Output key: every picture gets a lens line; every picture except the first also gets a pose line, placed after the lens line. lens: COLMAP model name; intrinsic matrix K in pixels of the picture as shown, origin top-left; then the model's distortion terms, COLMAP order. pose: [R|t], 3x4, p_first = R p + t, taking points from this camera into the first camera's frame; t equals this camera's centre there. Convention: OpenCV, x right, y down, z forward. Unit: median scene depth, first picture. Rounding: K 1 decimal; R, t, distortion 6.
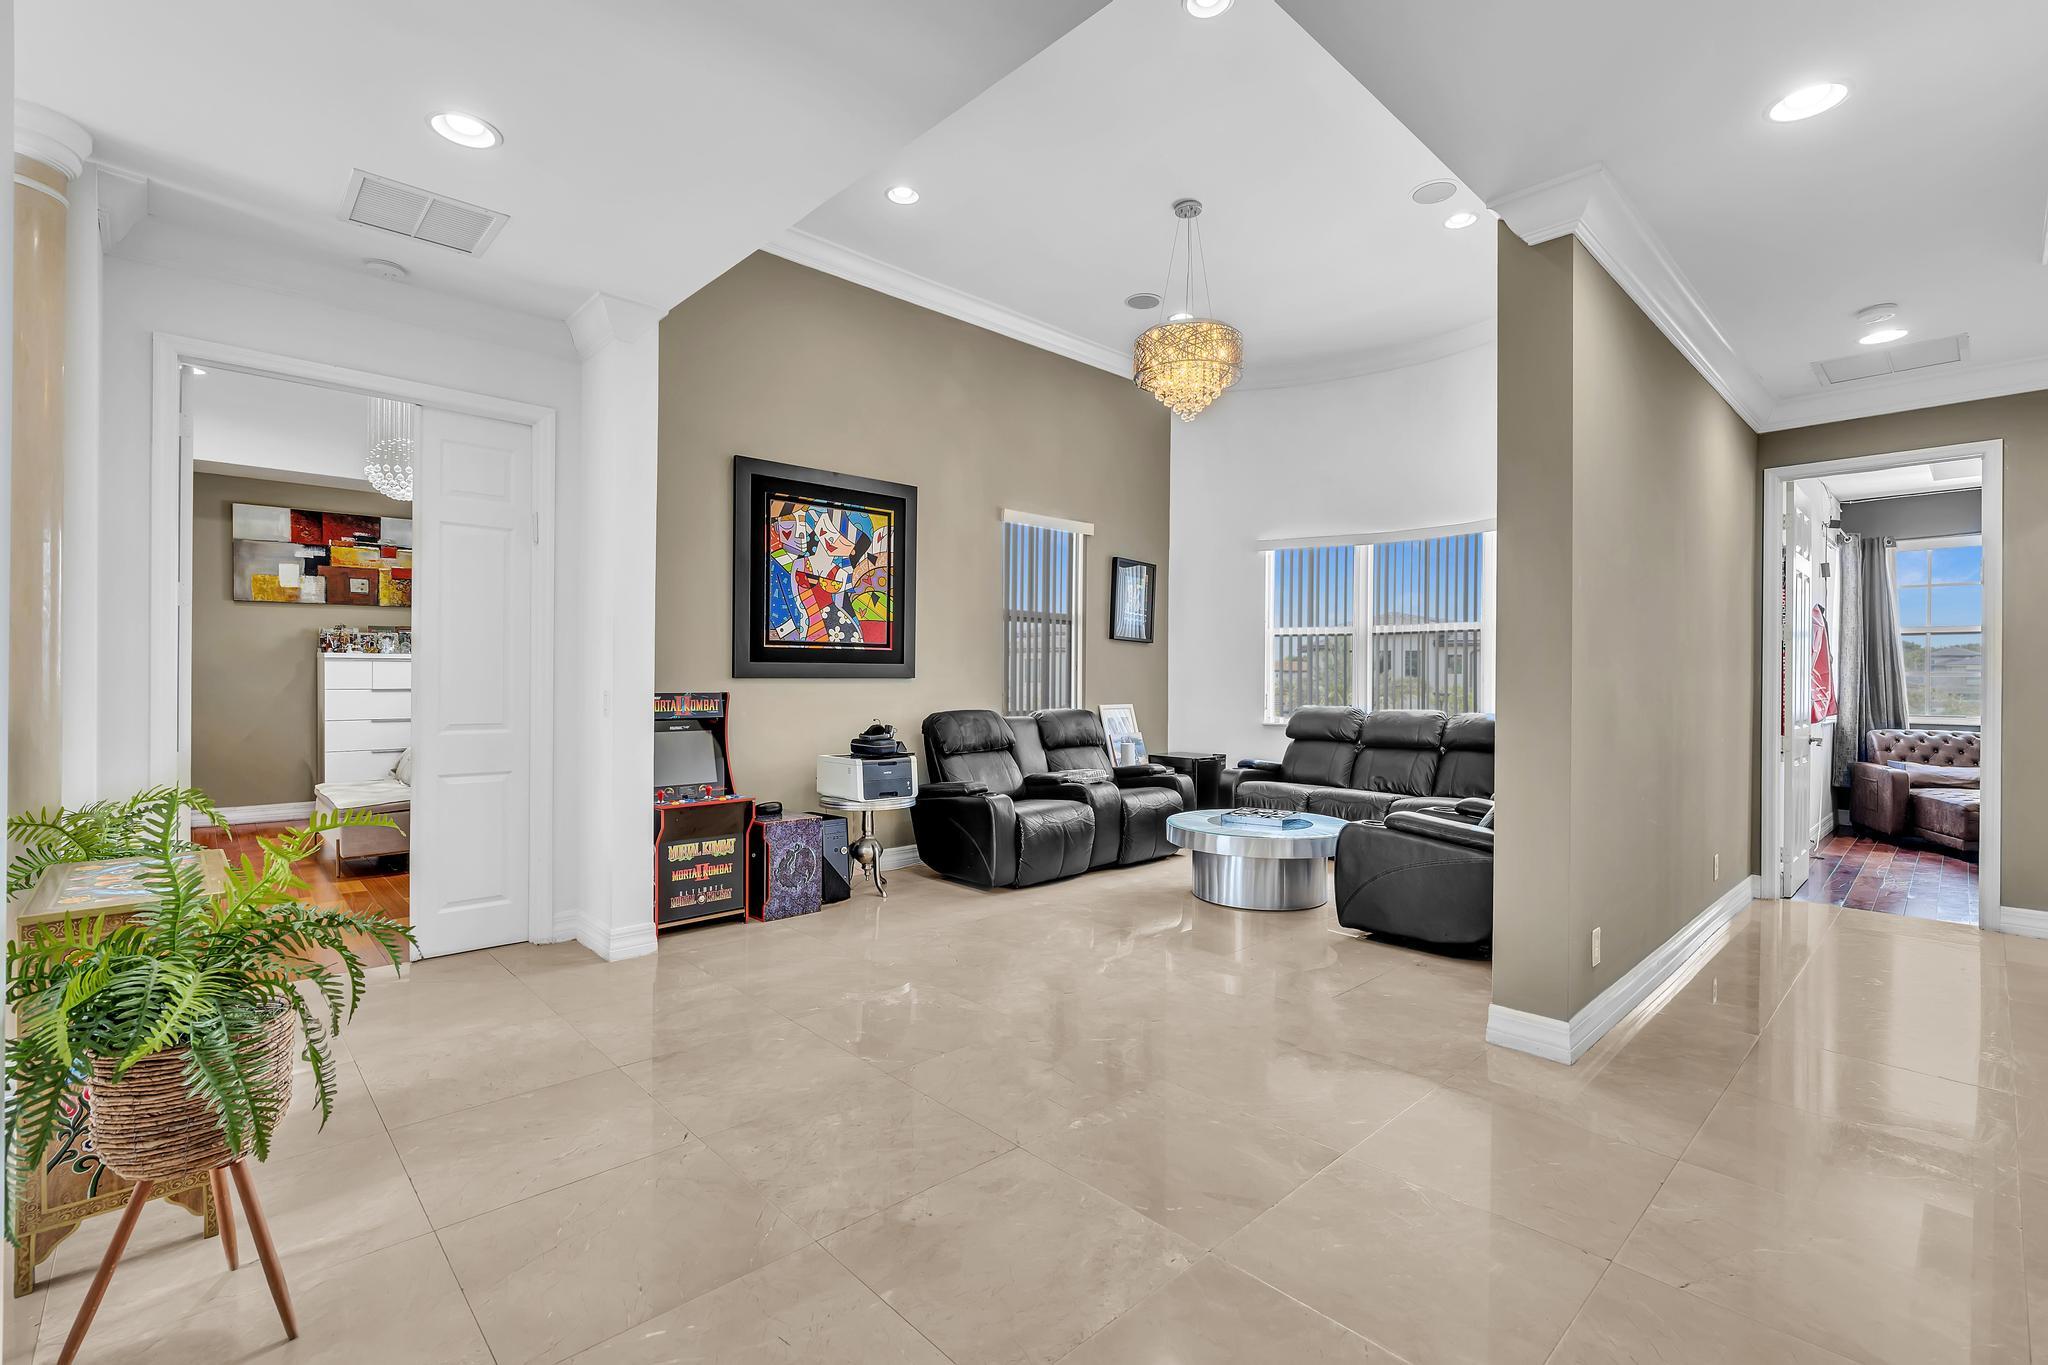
lens RADIAL K [[917.7, 0, 1032.6], [0, 917.7, 685.8], [0, 0, 1]] dist [0.001058, 0.000731]
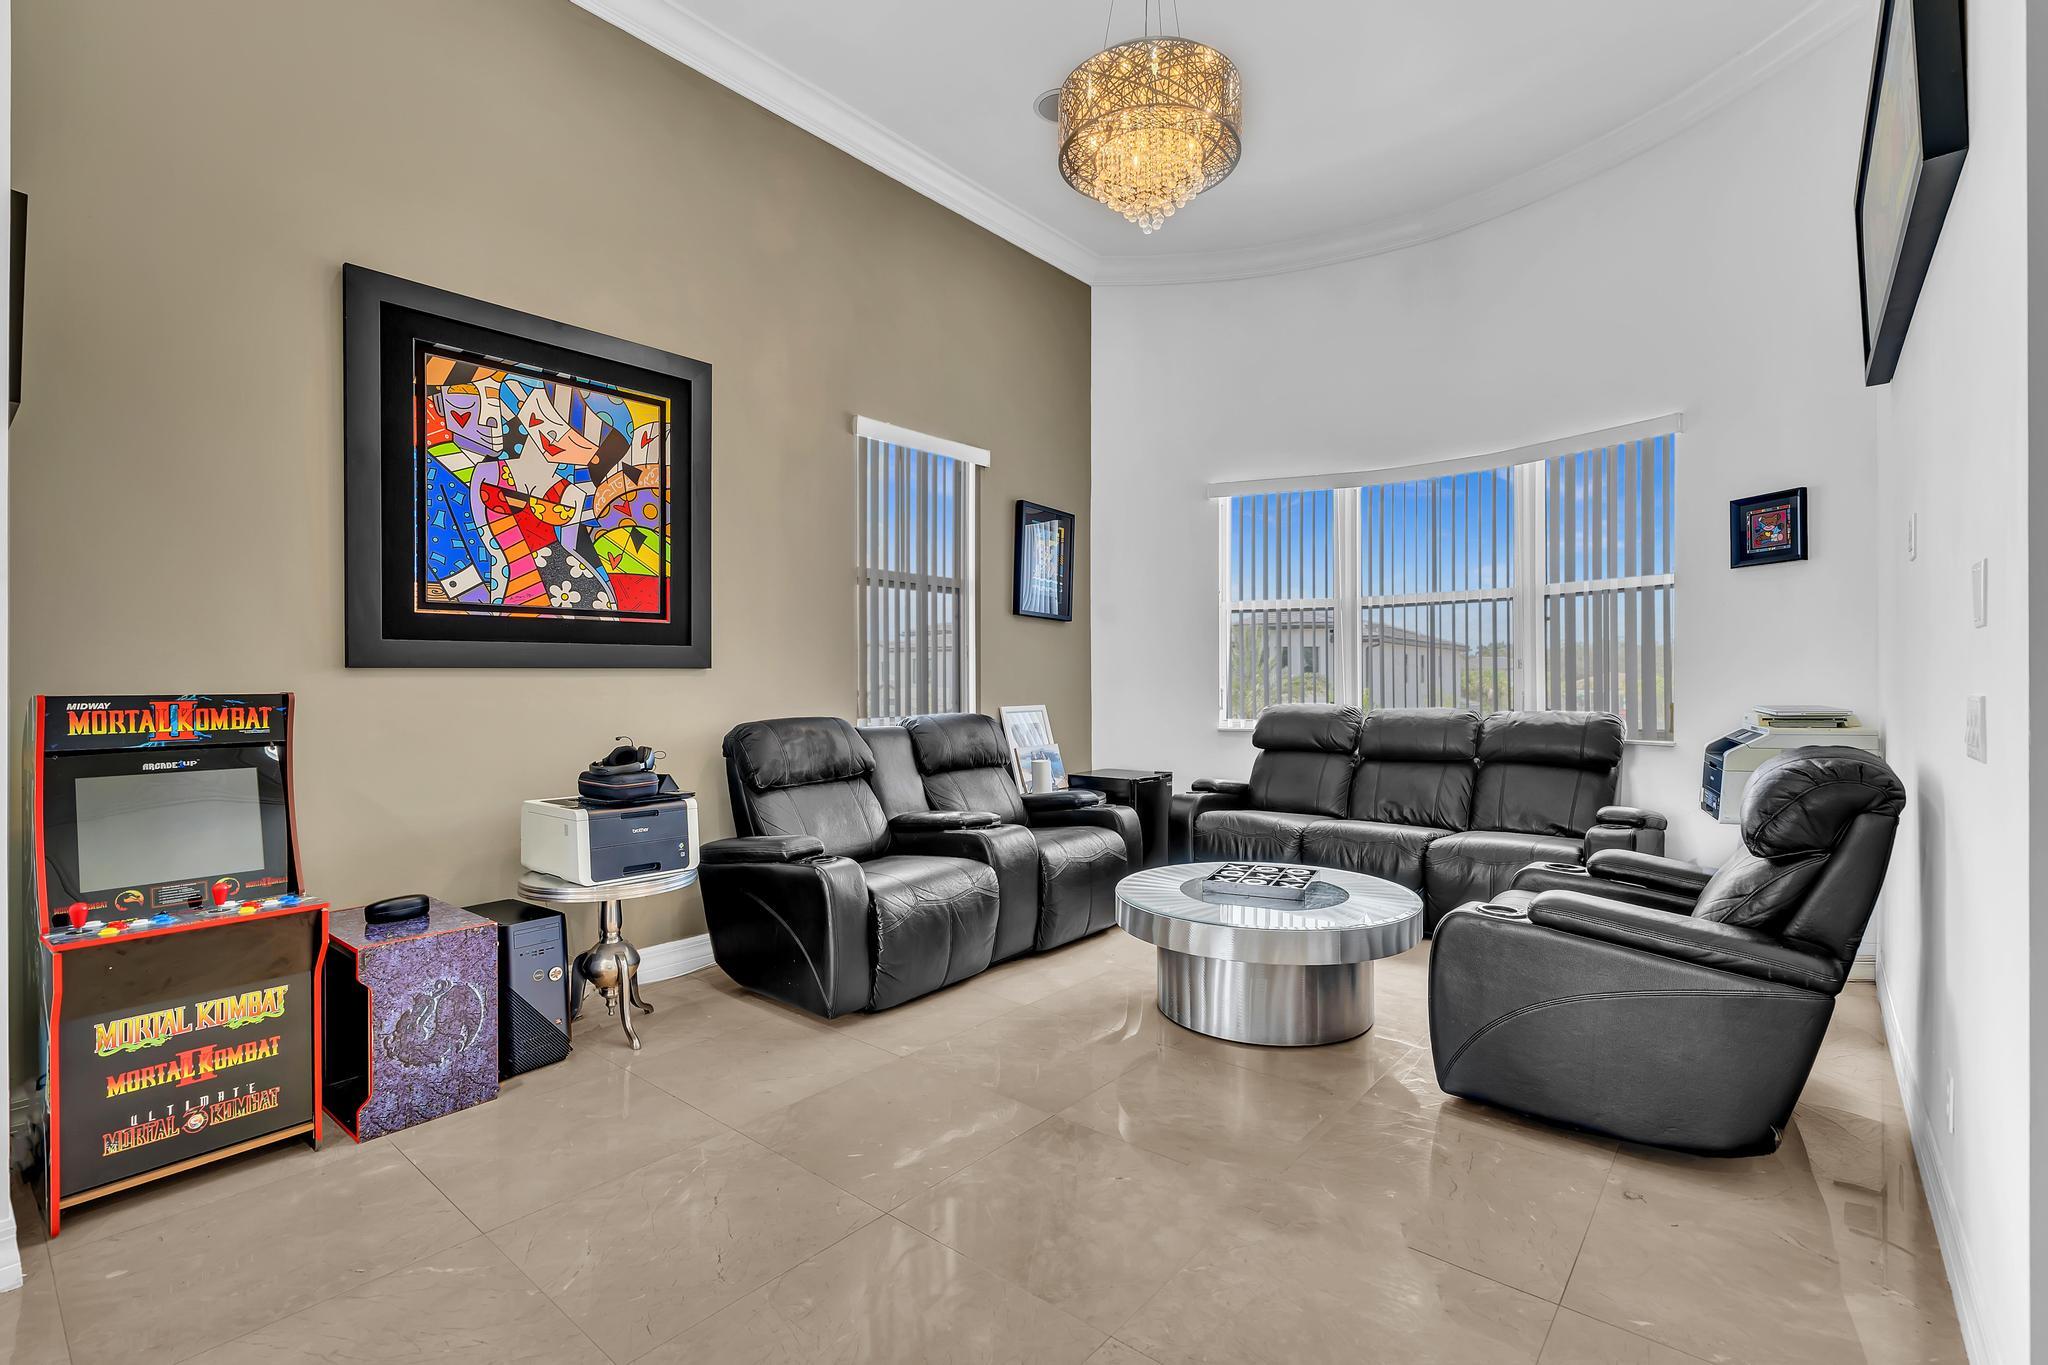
lens RADIAL K [[931.0, 0, 1024.0], [0, 931.0, 682.5], [0, 0, 1]] dist [0.000044, 0.000282]
pose [[0.993961, -0.010750, 0.109207, 0.016167], [0.011228, 0.999930, -0.003769, 0.006489], [-0.109159, 0.004972, 0.994012, 0.359395]]
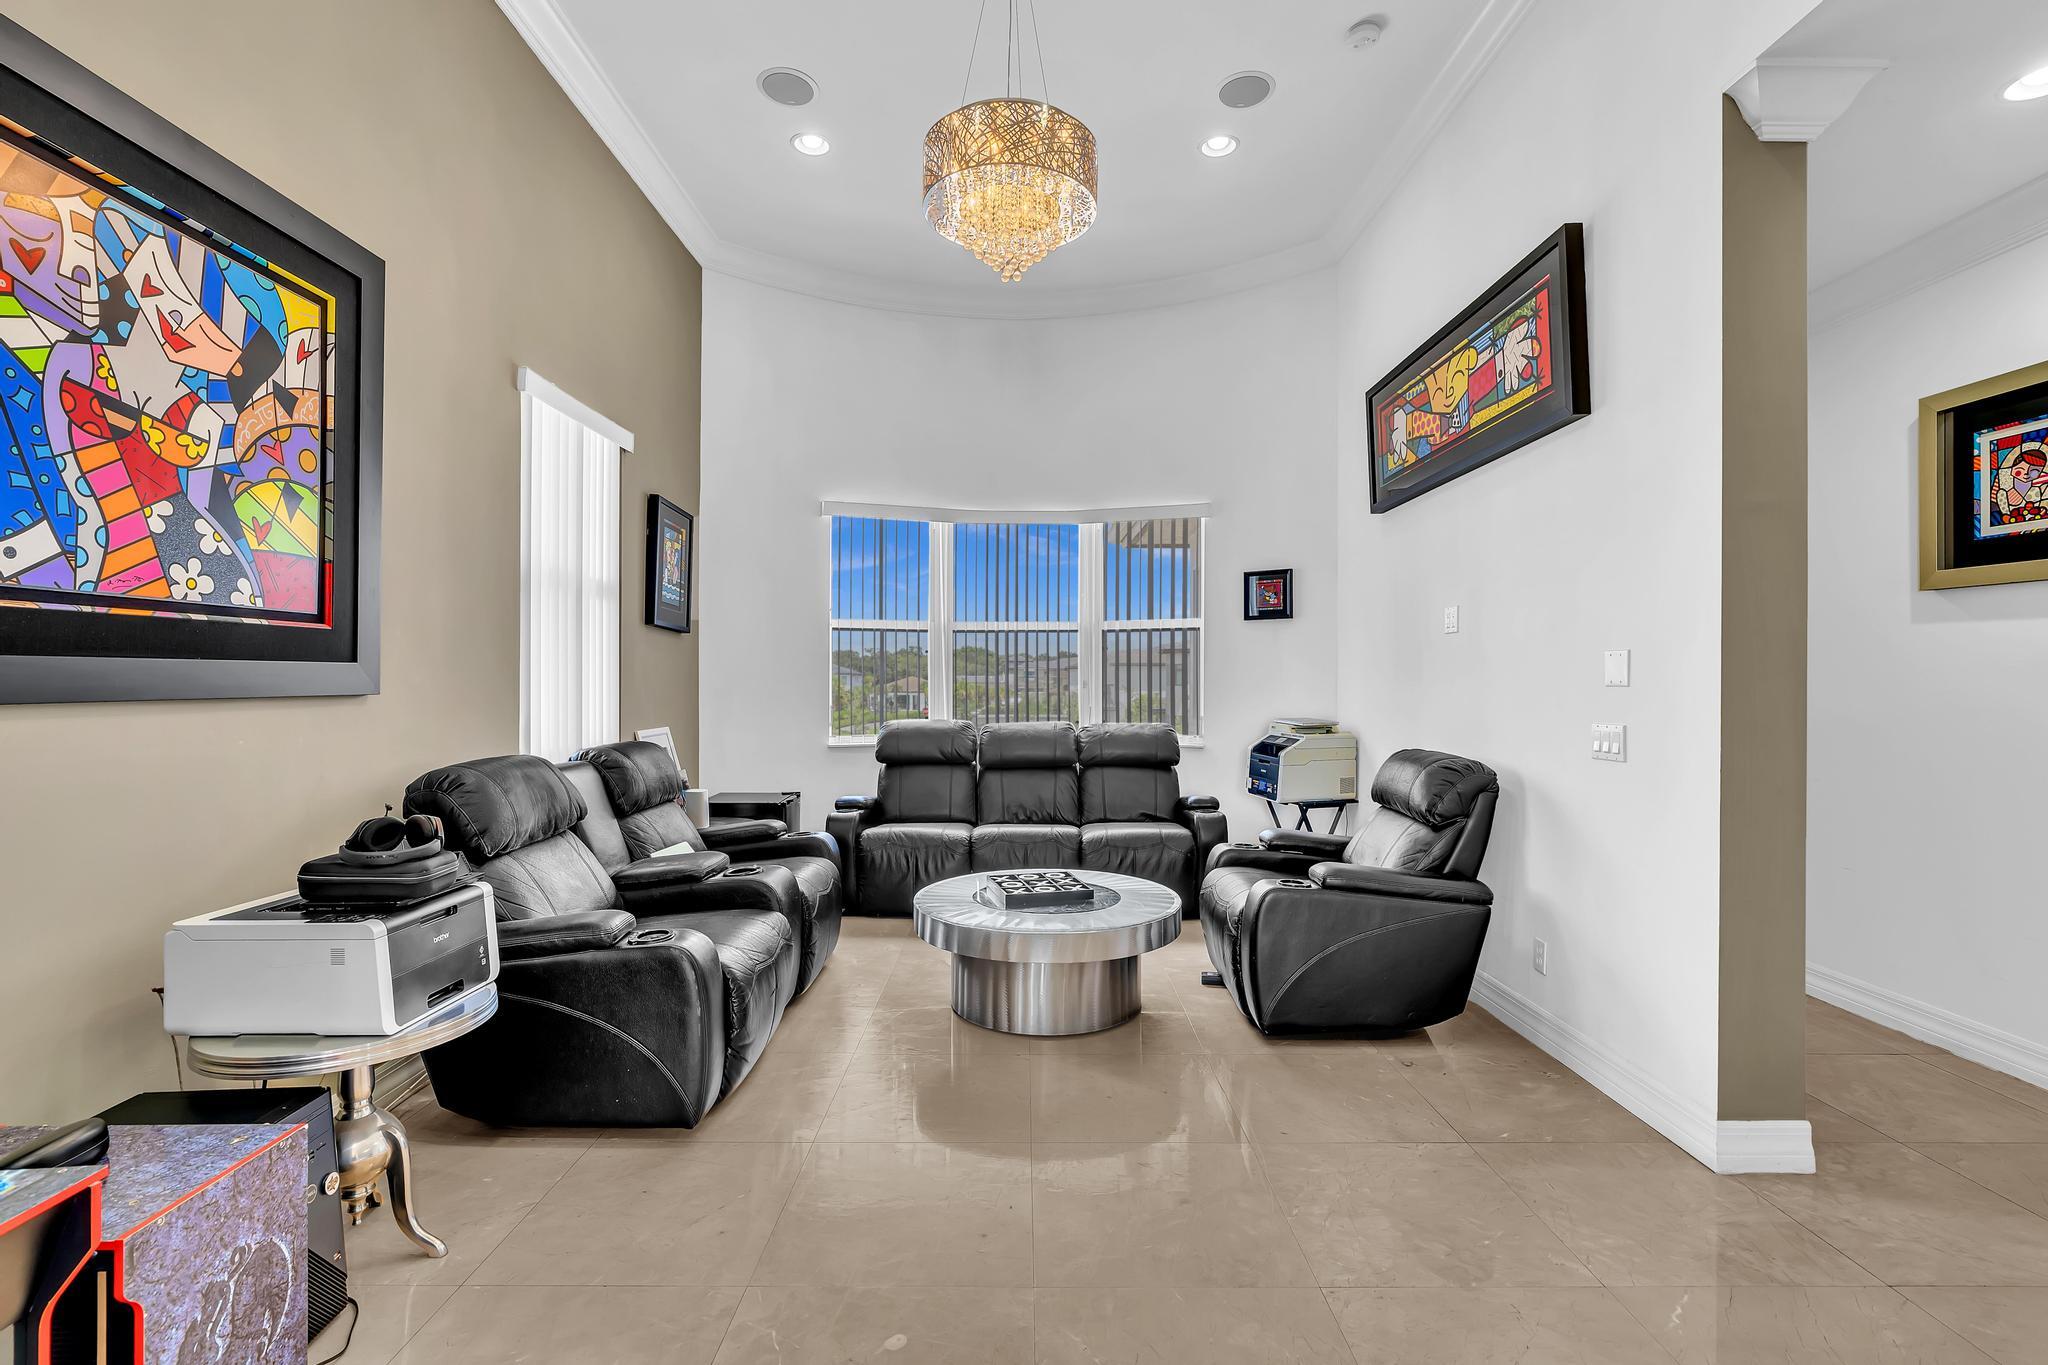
lens RADIAL K [[917.7, 0, 1032.6], [0, 917.7, 685.8], [0, 0, 1]] dist [0.001058, 0.000731]
pose [[0.687977, -0.007780, 0.725690, -0.244997], [0.007433, 0.999966, 0.003674, -0.012456], [-0.725694, 0.002867, 0.688012, 0.493205]]
